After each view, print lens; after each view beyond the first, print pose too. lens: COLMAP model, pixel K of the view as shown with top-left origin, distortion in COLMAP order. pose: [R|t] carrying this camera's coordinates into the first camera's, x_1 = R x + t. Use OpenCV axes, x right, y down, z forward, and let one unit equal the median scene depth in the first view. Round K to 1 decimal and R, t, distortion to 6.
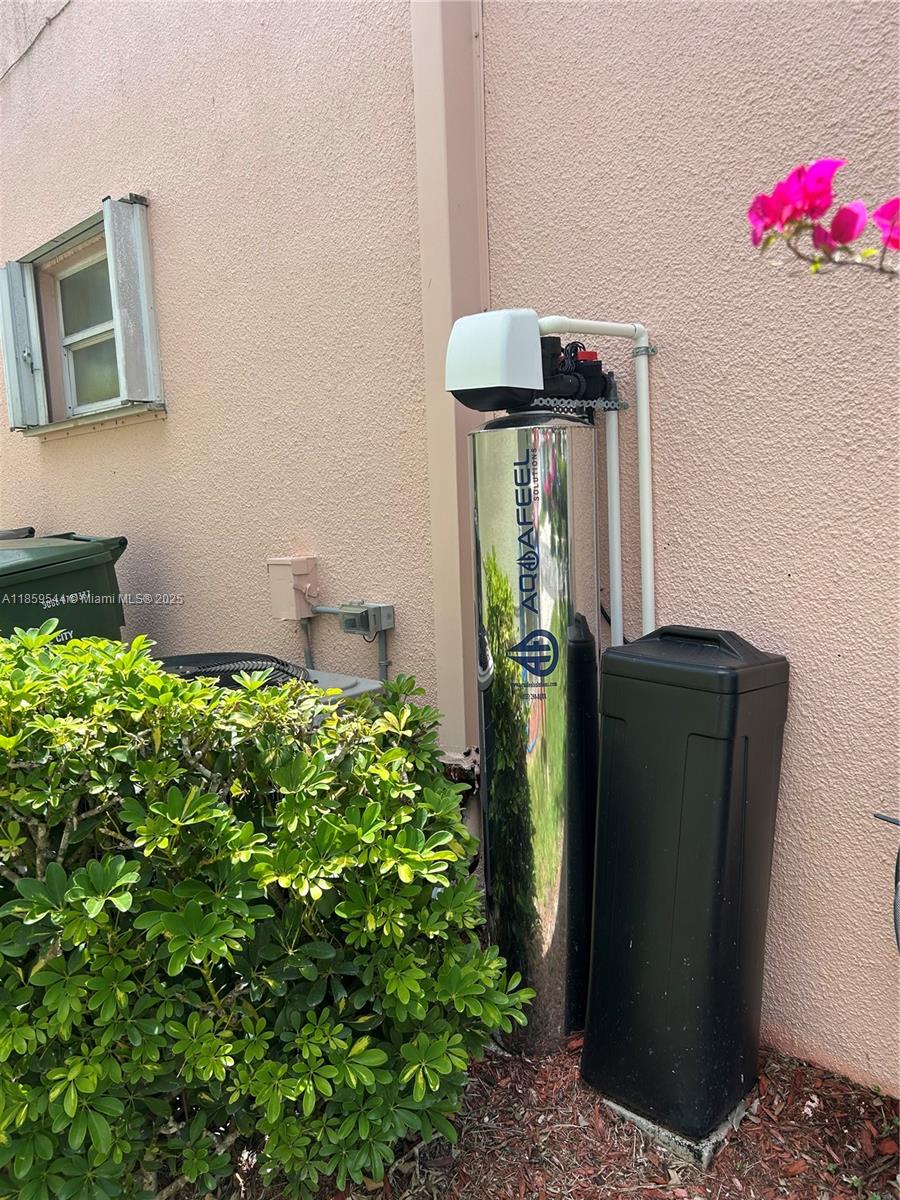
lens RADIAL K [[865.9, 0, 450.0], [0, 865.9, 600.0], [0, 0, 1]] dist [0.104955, -0.247634]
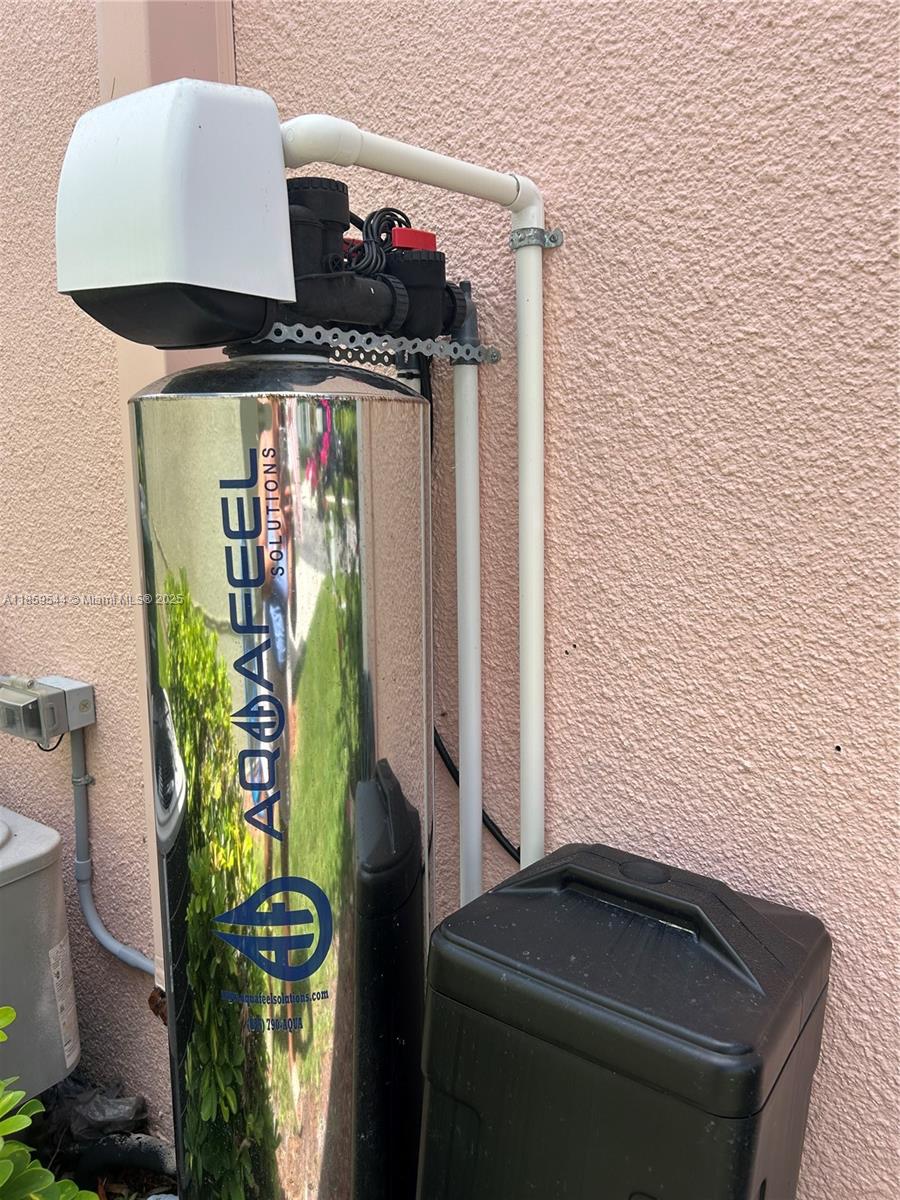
lens RADIAL K [[880.0, 0, 450.0], [0, 880.0, 600.0], [0, 0, 1]] dist [0.052034, -0.064959]
pose [[0.988014, 0.009437, 0.154076, 0.109472], [-0.017137, 0.998665, 0.048729, -0.117977], [-0.153410, -0.050786, 0.986857, 0.546315]]
